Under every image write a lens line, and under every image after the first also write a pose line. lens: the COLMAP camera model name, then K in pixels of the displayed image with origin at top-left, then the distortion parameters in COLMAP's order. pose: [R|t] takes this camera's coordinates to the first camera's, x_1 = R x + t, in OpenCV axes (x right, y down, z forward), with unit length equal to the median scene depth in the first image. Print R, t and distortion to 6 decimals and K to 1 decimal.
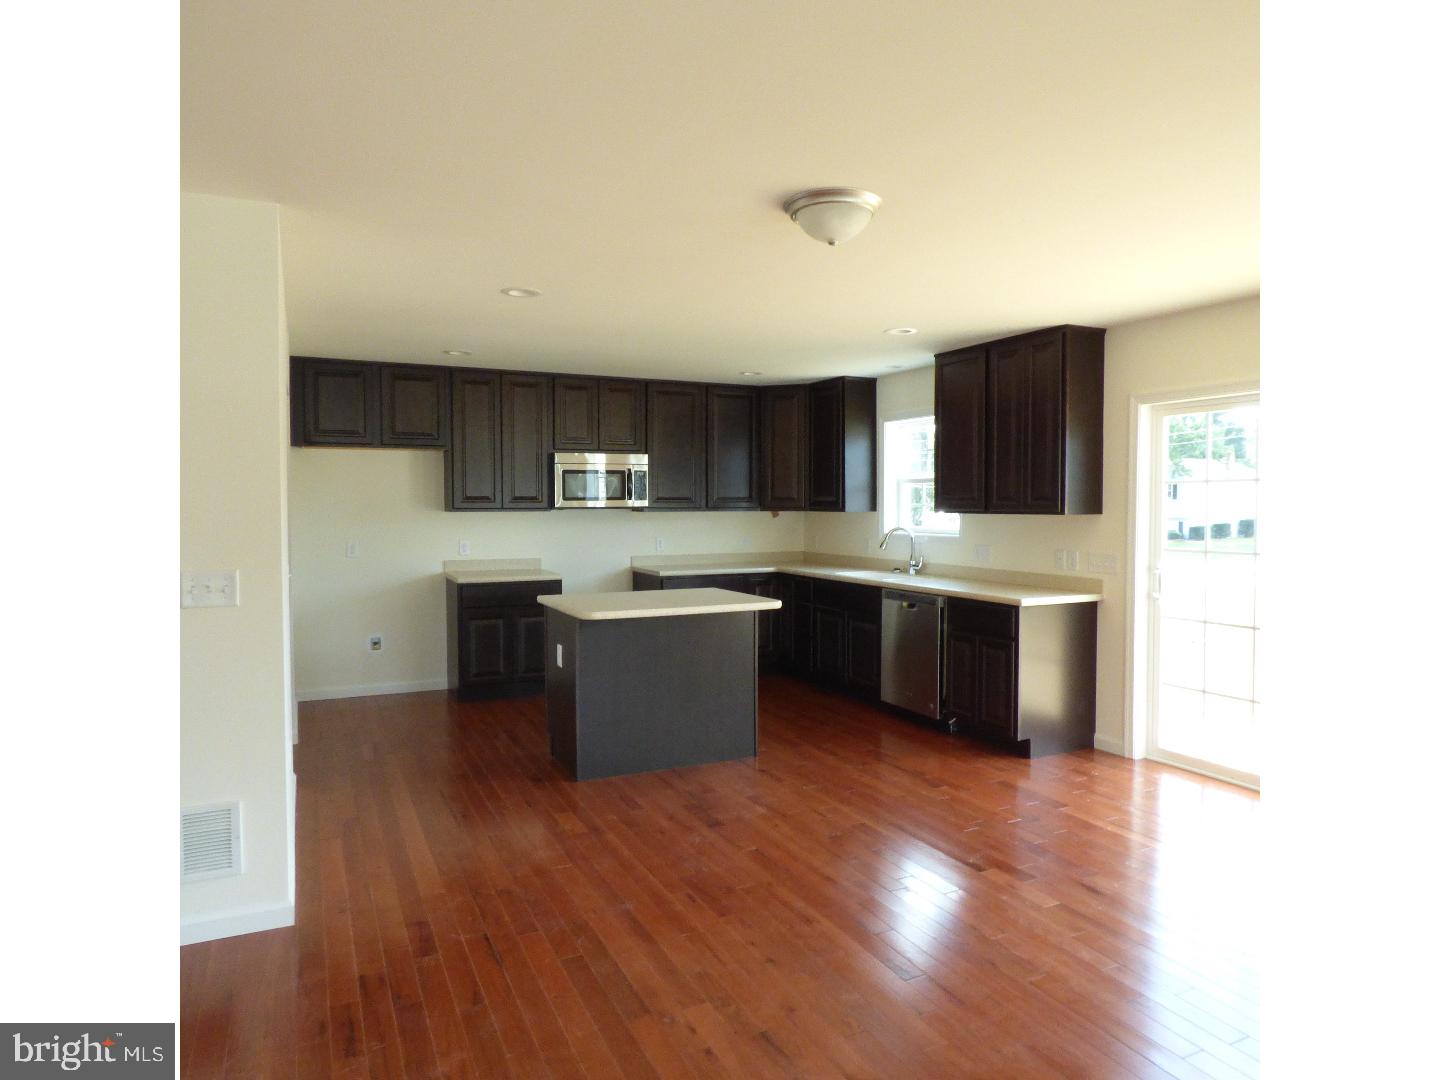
lens RADIAL K [[889.1, 0, 720.0], [0, 889.1, 540.0], [0, 0, 1]] dist [-0.022842, 0.000380]
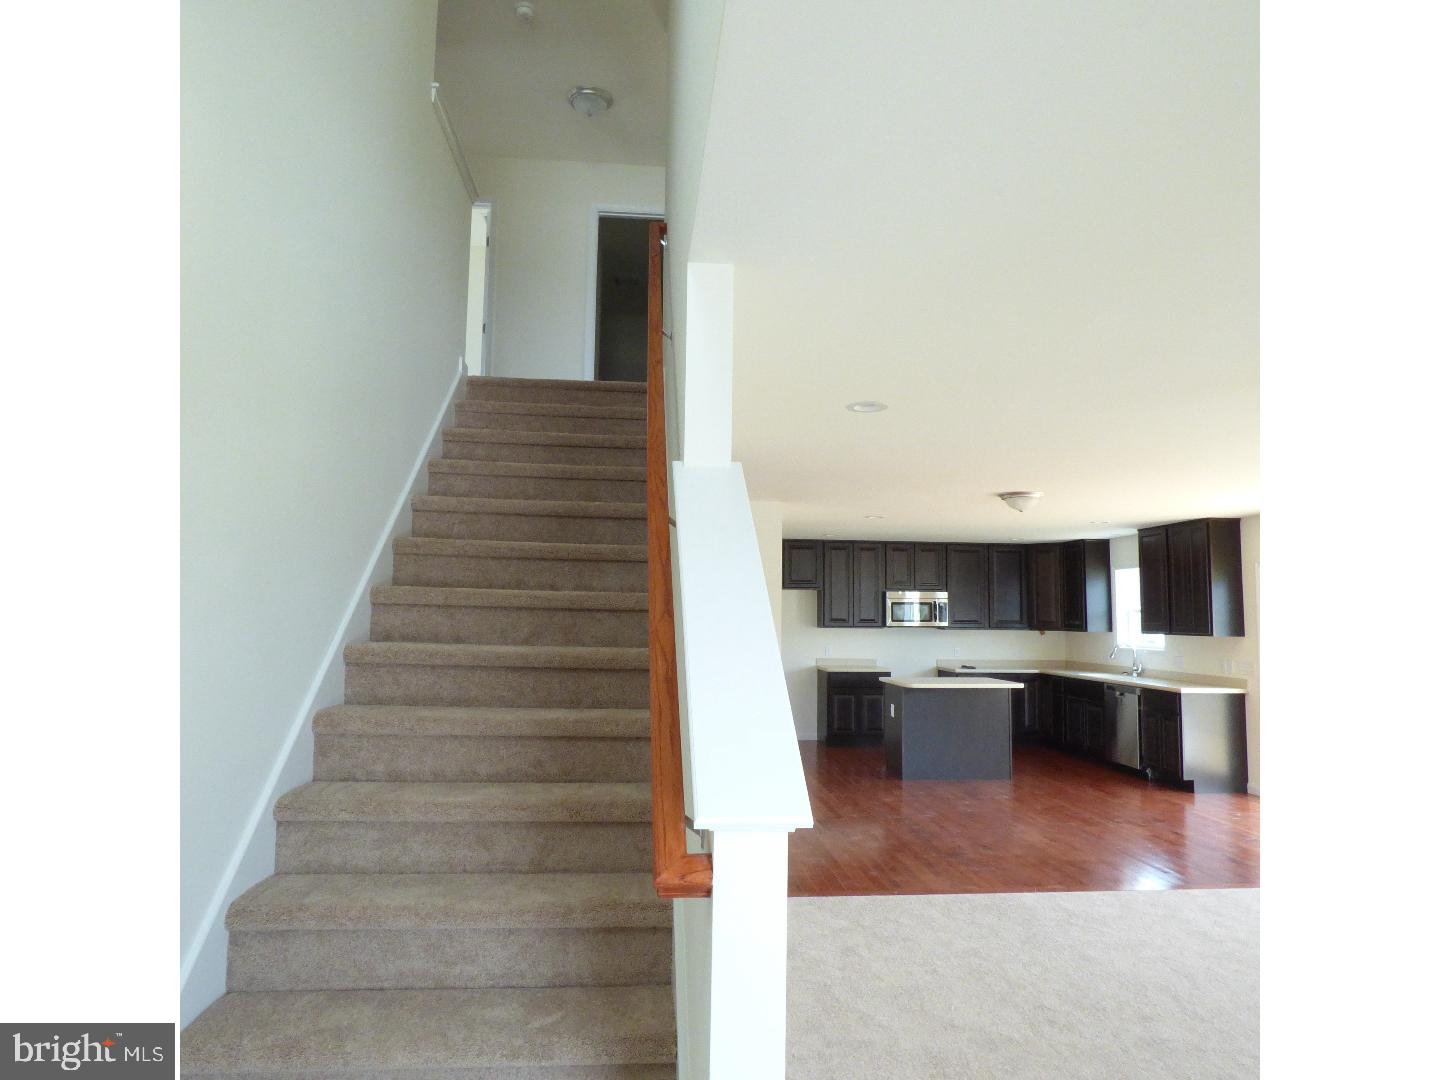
lens RADIAL K [[889.1, 0, 720.0], [0, 889.1, 540.0], [0, 0, 1]] dist [-0.022842, 0.000380]
pose [[0.940147, -0.016640, -0.340362, 0.075823], [-0.027036, 0.992016, -0.123177, 0.014059], [0.339695, 0.125007, 0.932191, -0.591493]]
